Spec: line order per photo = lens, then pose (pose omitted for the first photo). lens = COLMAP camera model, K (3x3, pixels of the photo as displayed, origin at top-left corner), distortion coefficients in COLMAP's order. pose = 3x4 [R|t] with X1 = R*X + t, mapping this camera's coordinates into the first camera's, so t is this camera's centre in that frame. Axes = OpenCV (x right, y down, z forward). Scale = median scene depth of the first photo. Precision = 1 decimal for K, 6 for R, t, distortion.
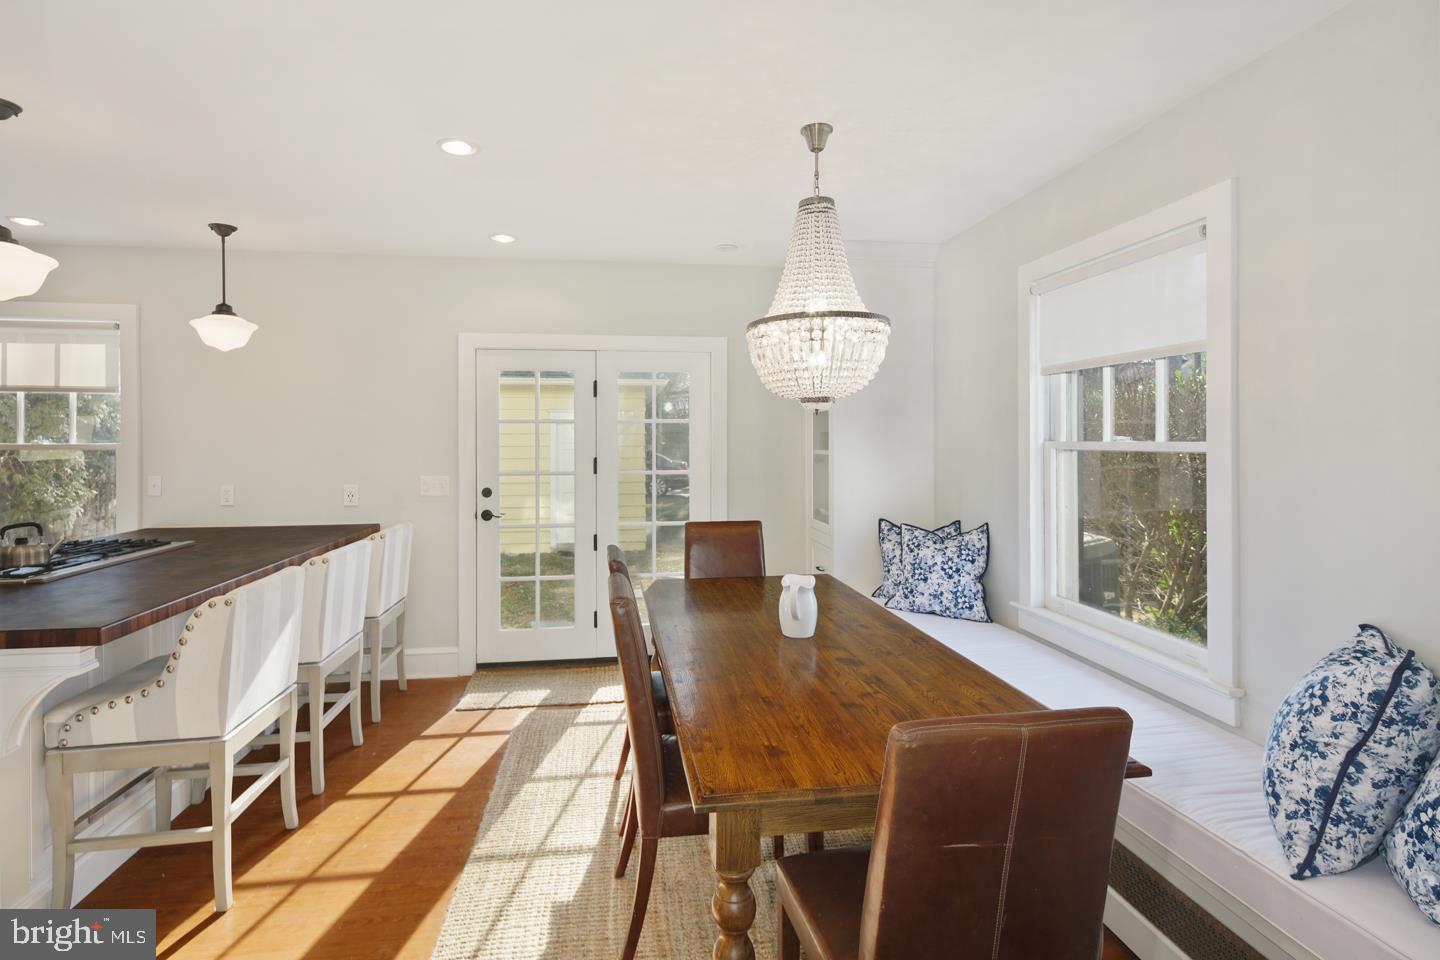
lens RADIAL K [[706.2, 0, 711.7], [0, 706.2, 436.3], [0, 0, 1]] dist [0.000226, -0.001620]
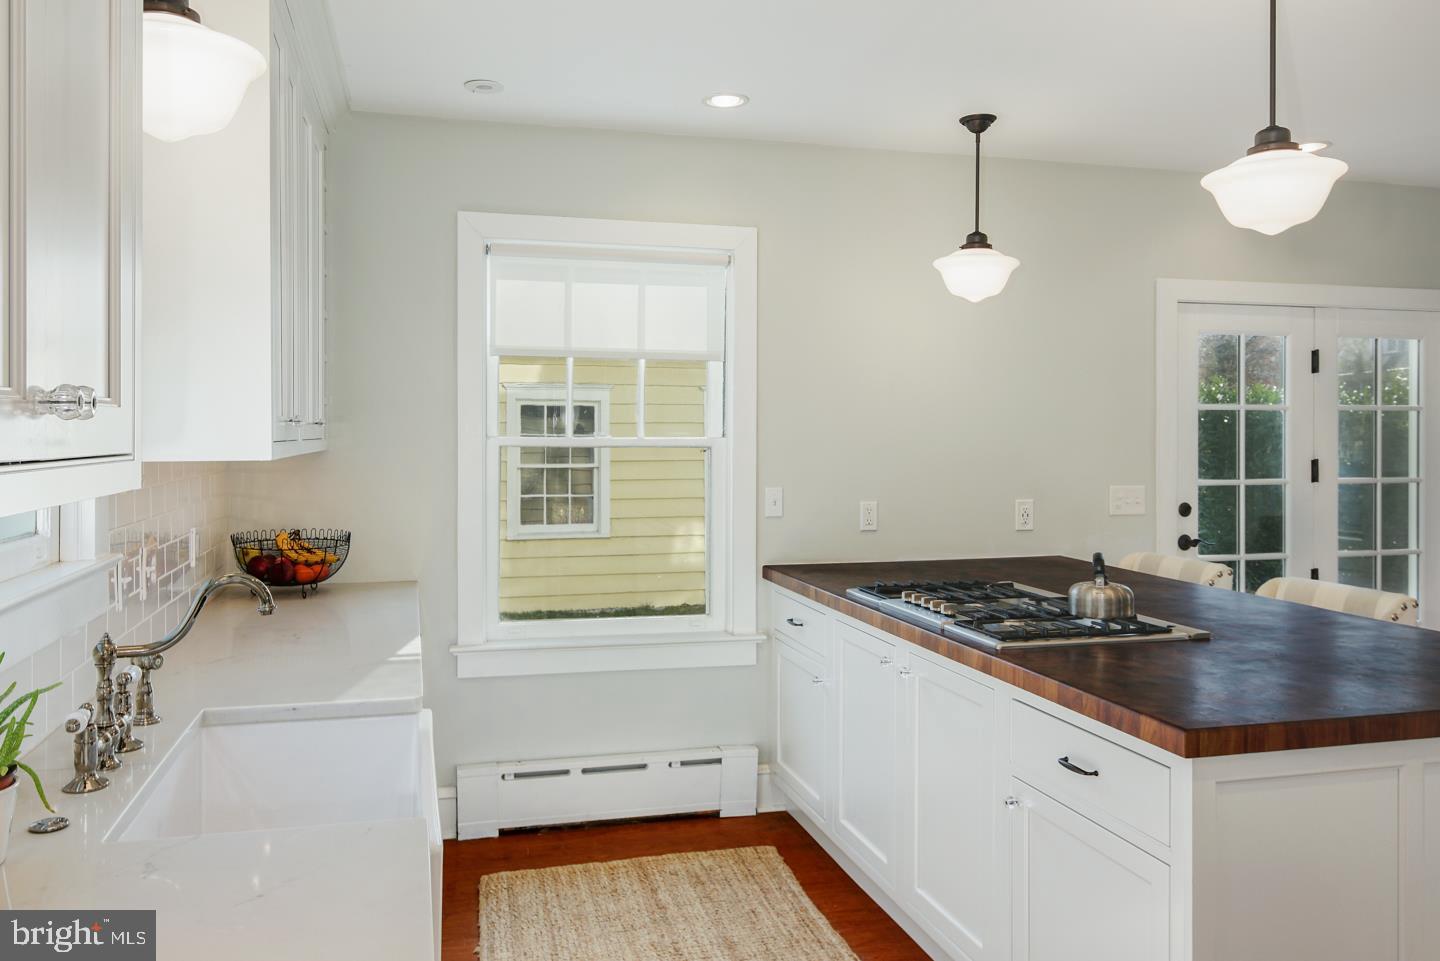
lens RADIAL K [[1075.4, 0, 687.4], [0, 1075.4, 424.1], [0, 0, 1]] dist [-0.003486, -0.001862]
pose [[0.994219, 0.003700, 0.107304, -1.115551], [-0.003484, 0.999992, -0.002197, -0.000182], [-0.107312, 0.001811, 0.994224, 0.004062]]
